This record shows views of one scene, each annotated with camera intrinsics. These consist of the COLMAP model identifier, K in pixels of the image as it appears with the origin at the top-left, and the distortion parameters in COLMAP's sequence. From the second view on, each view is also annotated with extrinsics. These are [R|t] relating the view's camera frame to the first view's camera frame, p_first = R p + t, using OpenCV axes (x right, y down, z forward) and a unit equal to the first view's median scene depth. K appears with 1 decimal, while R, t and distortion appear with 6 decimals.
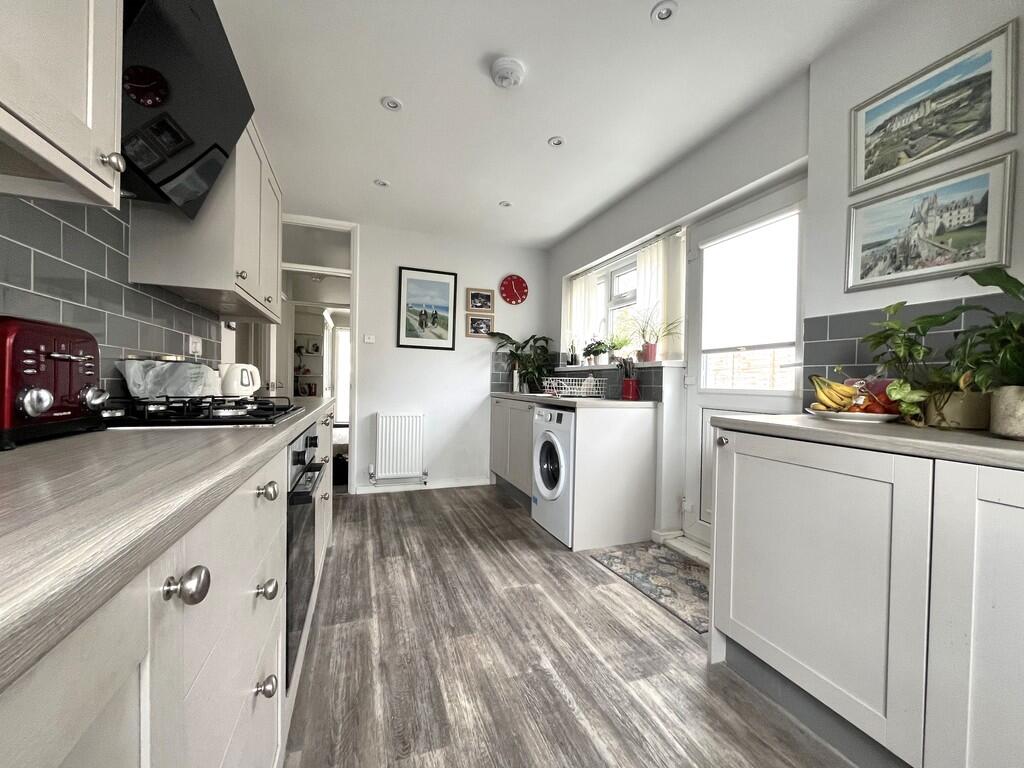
lens RADIAL K [[413.4, 0, 510.7], [0, 413.4, 386.7], [0, 0, 1]] dist [-0.002417, -0.000362]
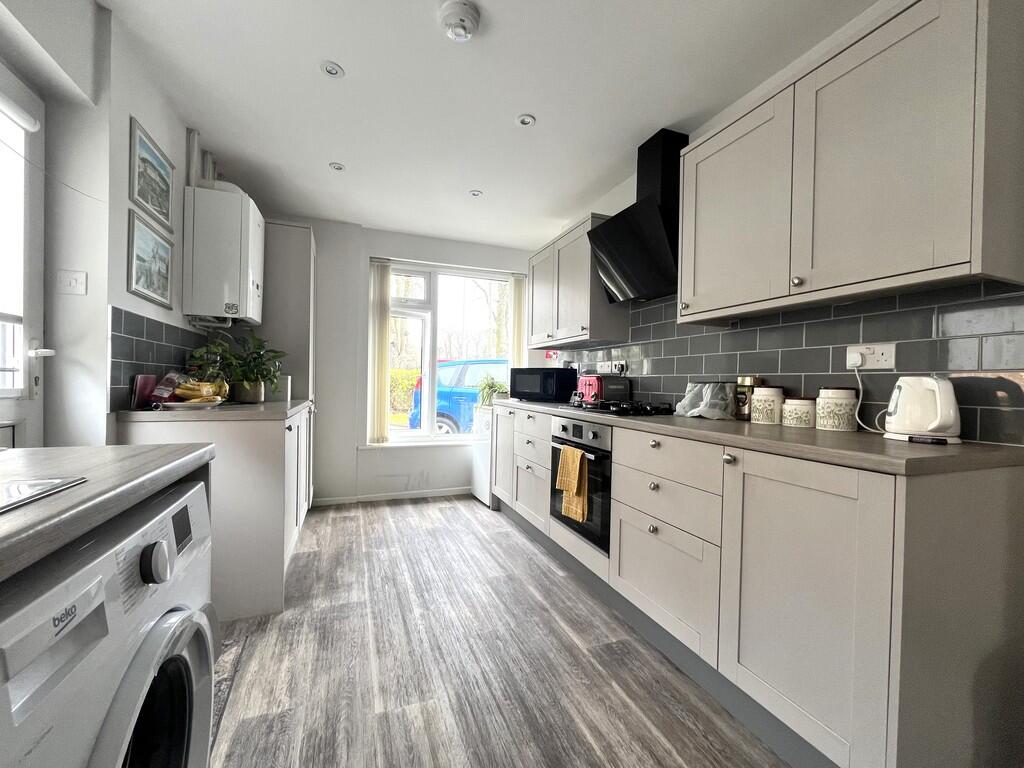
lens RADIAL K [[424.0, 0, 509.1], [0, 424.0, 386.0], [0, 0, 1]] dist [-0.000763, -0.000024]
pose [[-0.999270, -0.035548, -0.013990, -0.104071], [-0.035797, 0.999198, 0.017918, -0.033699], [0.013342, 0.018405, -0.999742, 1.587659]]
